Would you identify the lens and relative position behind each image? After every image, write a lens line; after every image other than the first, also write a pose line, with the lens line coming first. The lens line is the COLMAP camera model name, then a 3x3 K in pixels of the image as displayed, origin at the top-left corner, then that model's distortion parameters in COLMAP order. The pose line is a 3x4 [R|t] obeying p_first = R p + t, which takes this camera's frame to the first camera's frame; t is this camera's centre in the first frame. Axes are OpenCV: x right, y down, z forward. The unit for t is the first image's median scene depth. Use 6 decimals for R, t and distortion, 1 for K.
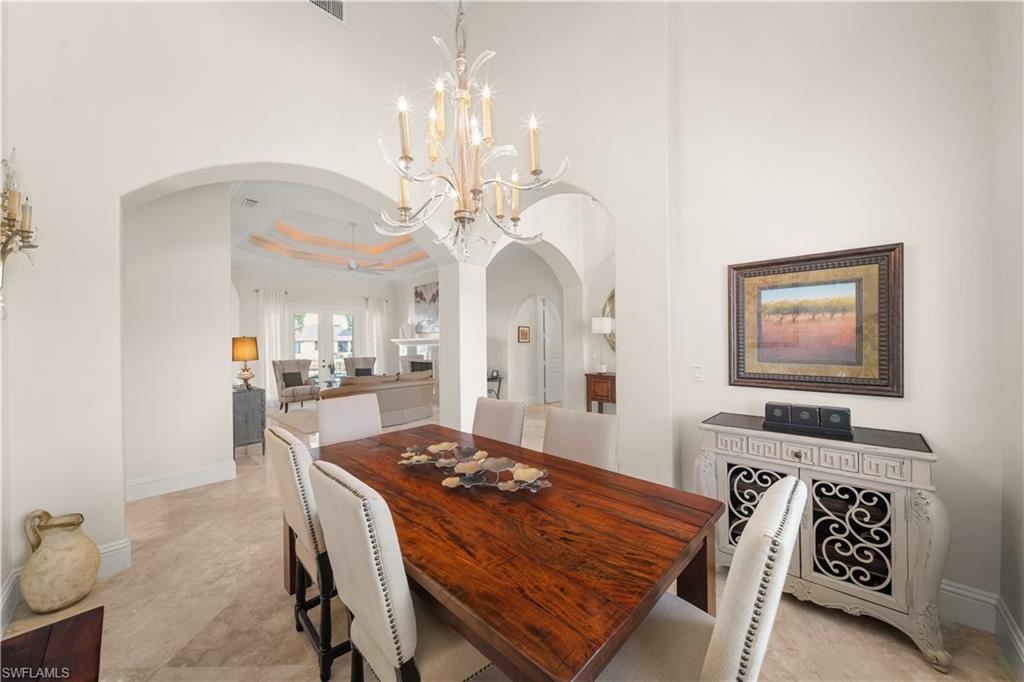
lens RADIAL K [[358.4, 0, 517.9], [0, 358.4, 344.1], [0, 0, 1]] dist [-0.001402, -0.001295]
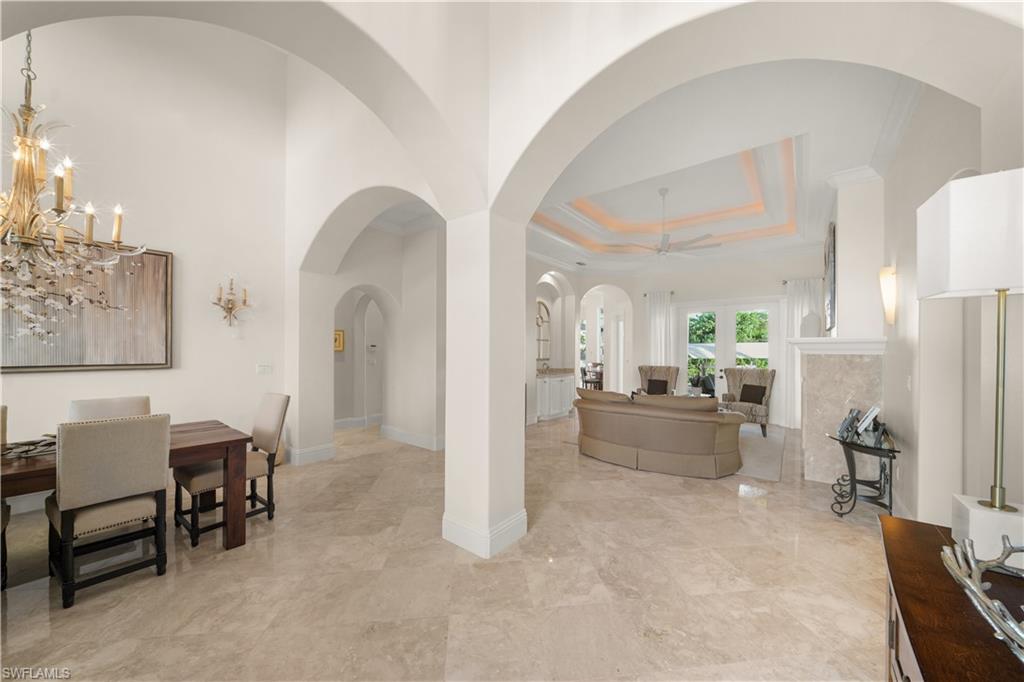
lens RADIAL K [[358.4, 0, 515.1], [0, 358.4, 350.4], [0, 0, 1]] dist [-0.001402, -0.001295]
pose [[0.090549, 0.012410, -0.995815, 0.265488], [-0.009901, 0.999884, 0.011560, -0.002689], [0.995843, 0.008813, 0.090662, 0.596956]]
